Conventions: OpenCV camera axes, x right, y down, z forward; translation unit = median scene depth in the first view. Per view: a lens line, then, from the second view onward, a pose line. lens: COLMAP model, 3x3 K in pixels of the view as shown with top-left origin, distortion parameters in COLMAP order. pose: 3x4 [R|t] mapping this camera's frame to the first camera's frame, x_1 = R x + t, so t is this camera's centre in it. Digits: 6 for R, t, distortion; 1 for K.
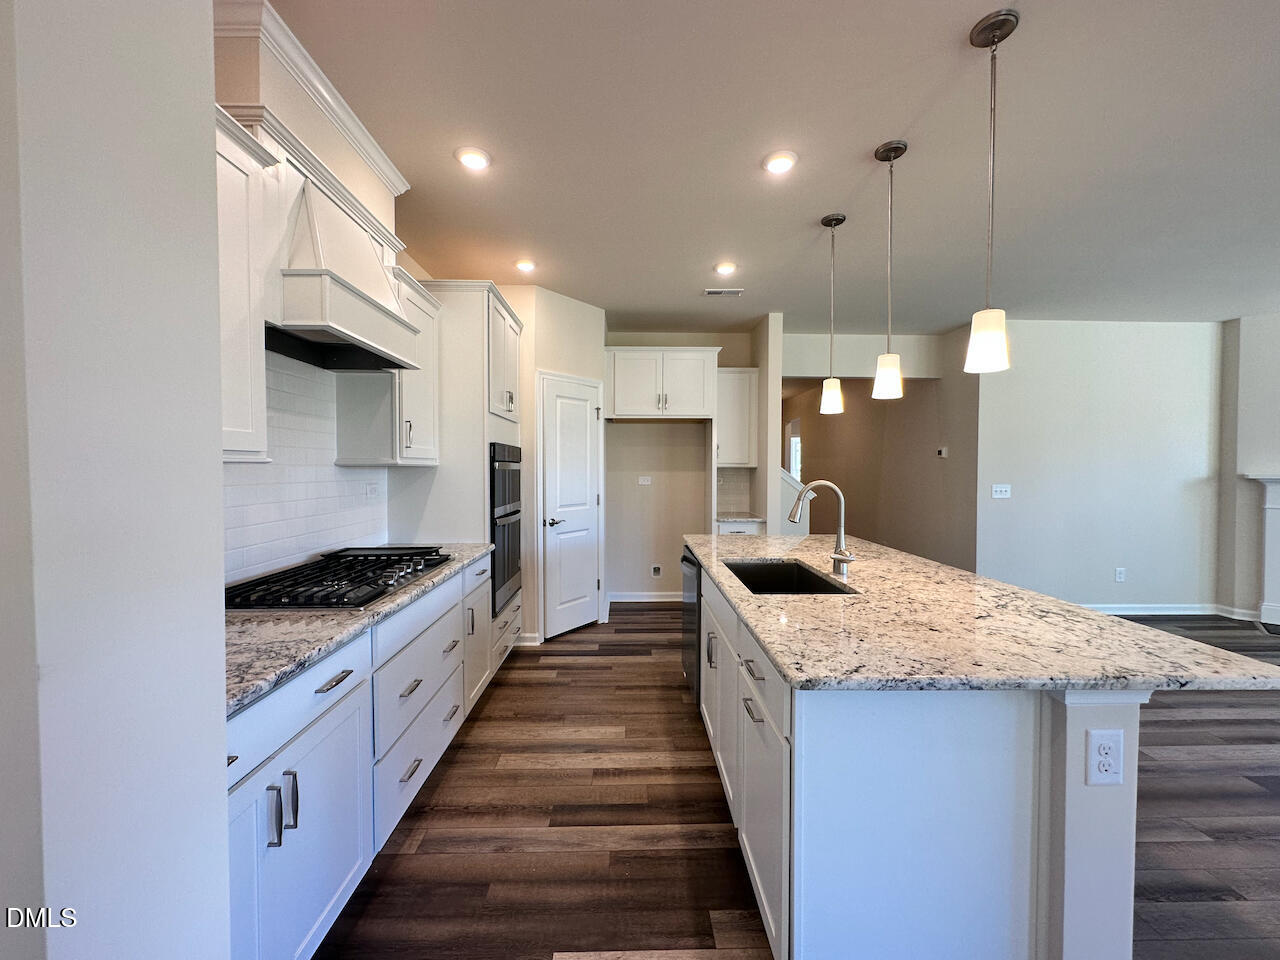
lens RADIAL K [[512.8, 0, 636.3], [0, 512.8, 478.0], [0, 0, 1]] dist [-0.003324, 0.000695]
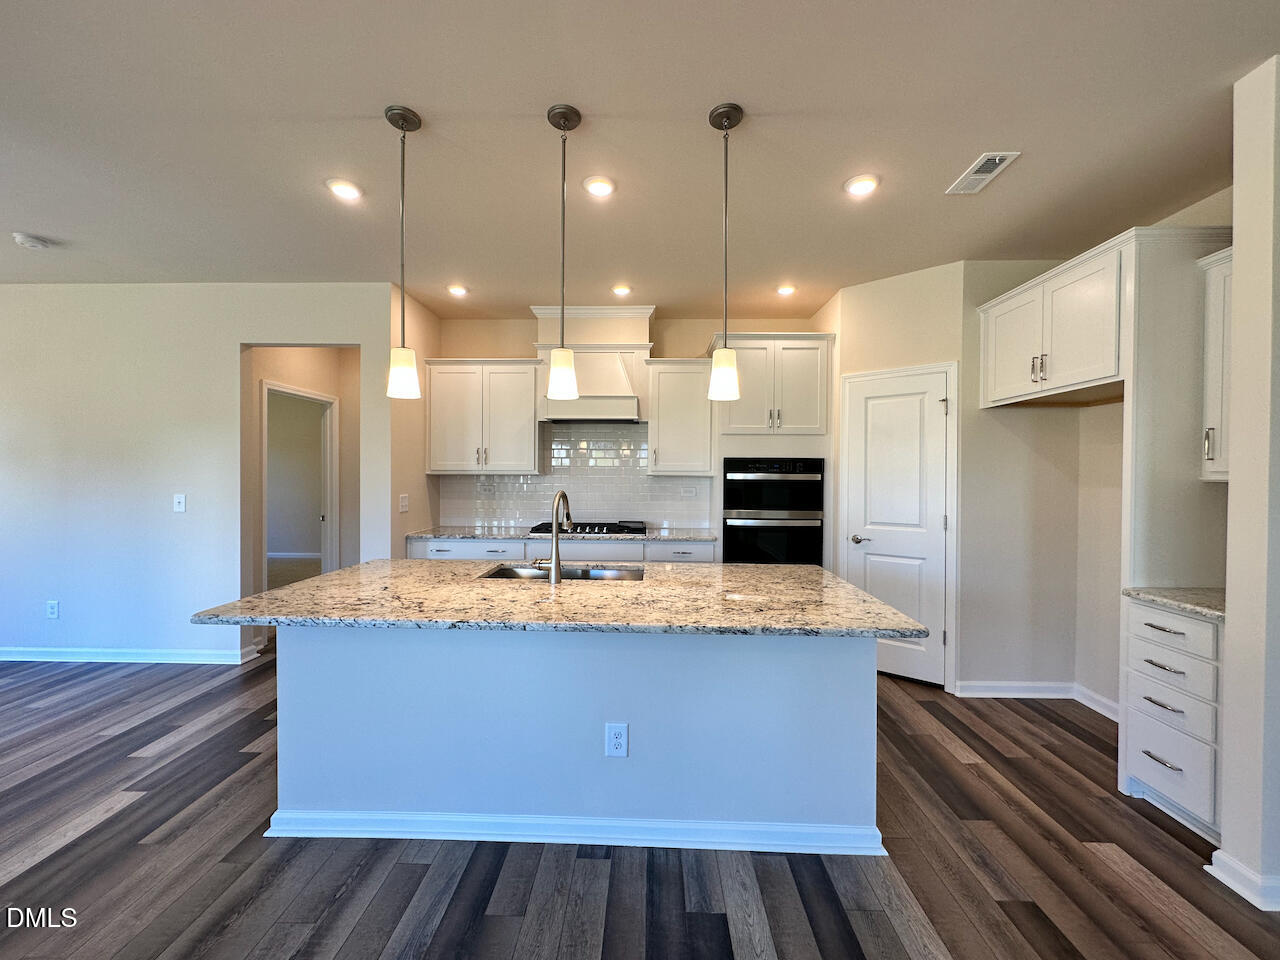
lens RADIAL K [[512.8, 0, 637.1], [0, 512.8, 480.3], [0, 0, 1]] dist [-0.003324, 0.000695]
pose [[-0.052419, 0.008467, -0.998589, 0.671031], [-0.028470, 0.999545, 0.009969, -0.013602], [0.998219, 0.028953, -0.052154, 0.579195]]
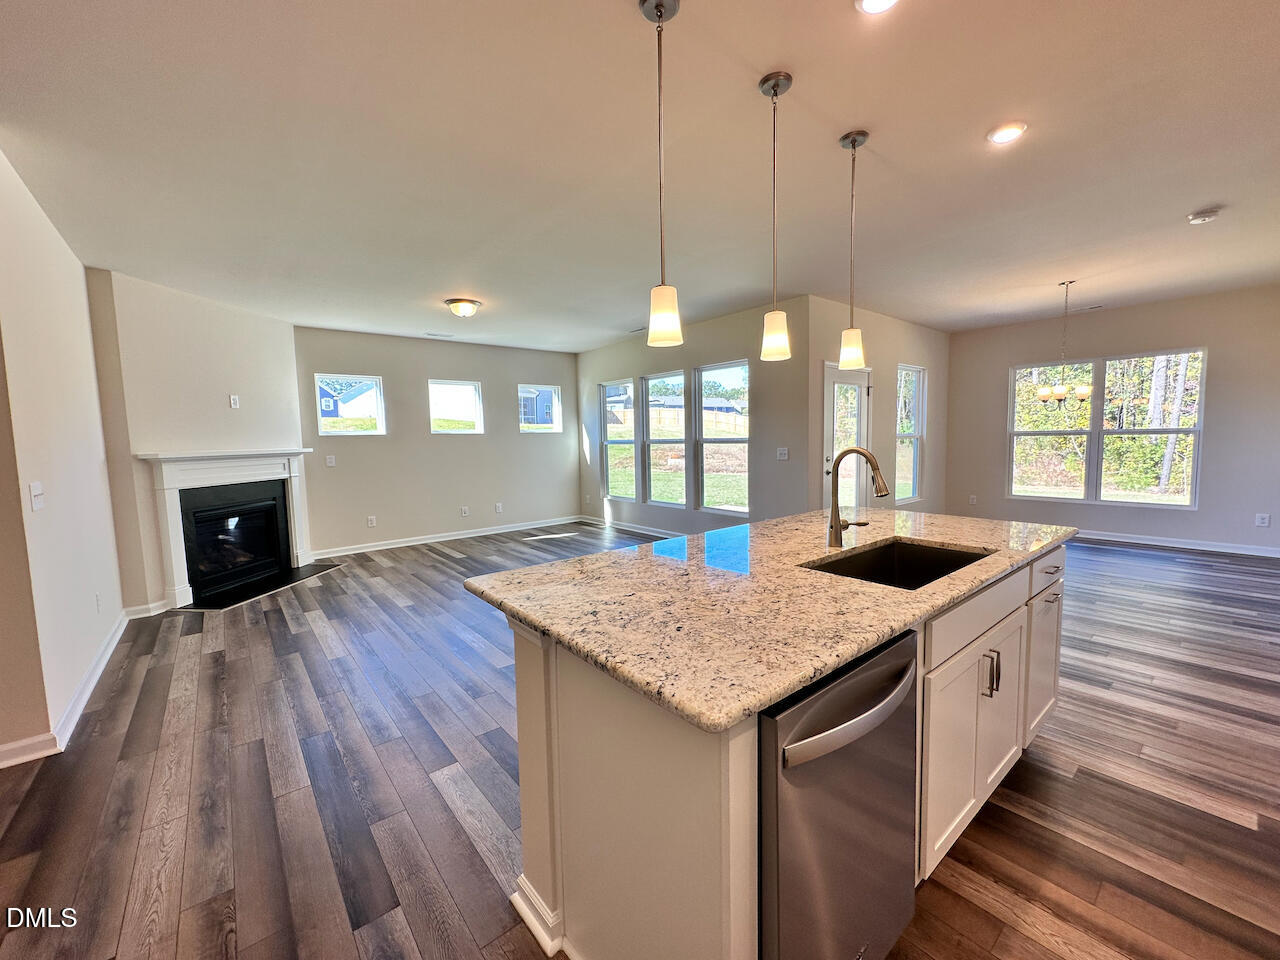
lens RADIAL K [[512.8, 0, 639.9], [0, 512.8, 478.3], [0, 0, 1]] dist [-0.003324, 0.000695]
pose [[-0.619755, -0.051489, 0.783105, -0.050579], [0.037720, 0.994738, 0.095256, -0.017736], [-0.783888, 0.088574, -0.614552, 0.883501]]
